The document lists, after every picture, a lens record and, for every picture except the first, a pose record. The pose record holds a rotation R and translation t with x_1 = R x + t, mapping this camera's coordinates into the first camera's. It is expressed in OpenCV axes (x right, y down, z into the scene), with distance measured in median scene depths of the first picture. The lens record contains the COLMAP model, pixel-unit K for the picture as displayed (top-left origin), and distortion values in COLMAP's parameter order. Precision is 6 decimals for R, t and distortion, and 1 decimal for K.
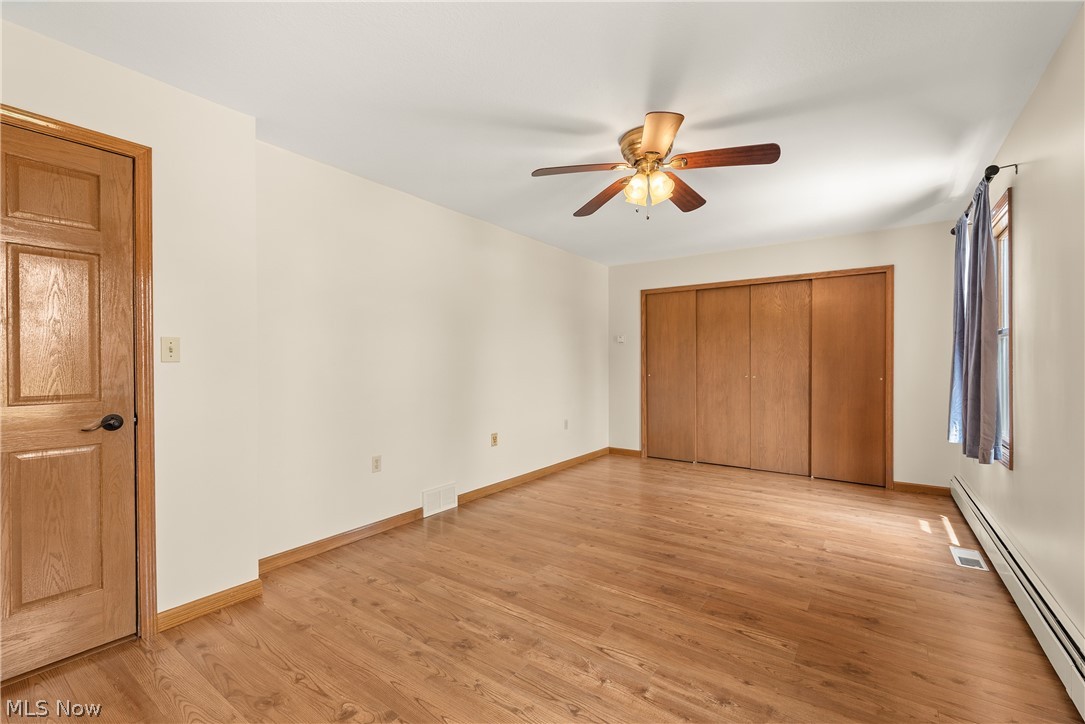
lens RADIAL K [[462.8, 0, 542.5], [0, 462.8, 362.0], [0, 0, 1]] dist [0.001186, 0.000127]
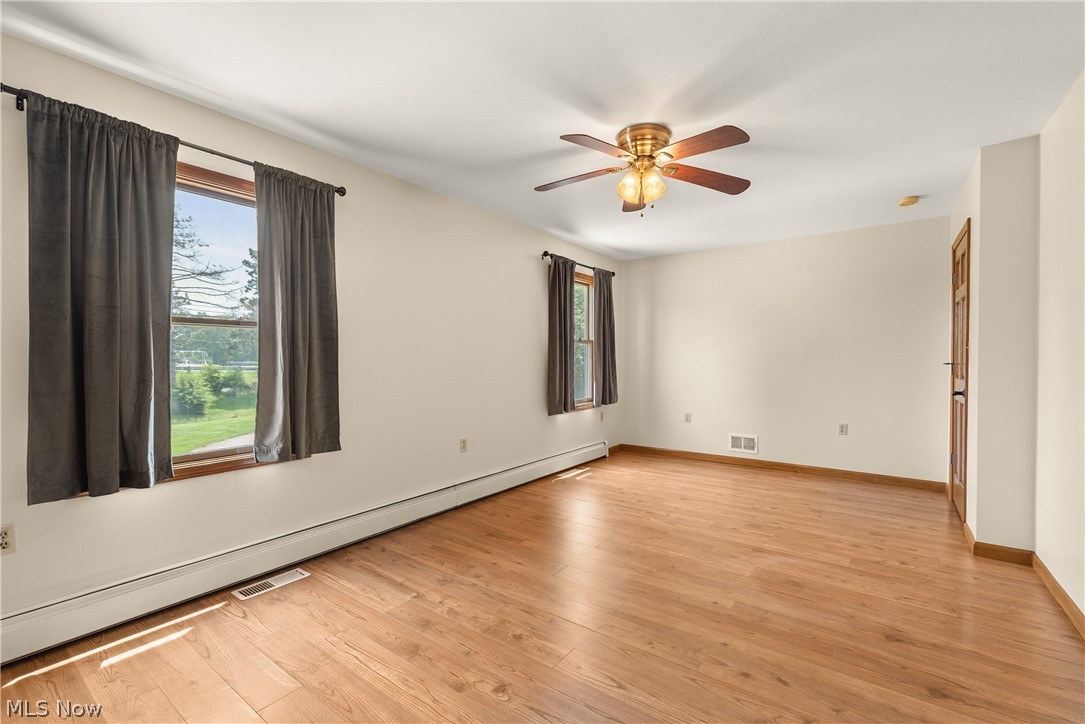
lens RADIAL K [[462.8, 0, 542.5], [0, 462.8, 362.0], [0, 0, 1]] dist [0.001186, 0.000127]
pose [[-0.999918, 0.002180, 0.012619, 0.431105], [0.002245, 0.999984, 0.005154, 0.004173], [-0.012608, 0.005182, -0.999907, 2.009669]]
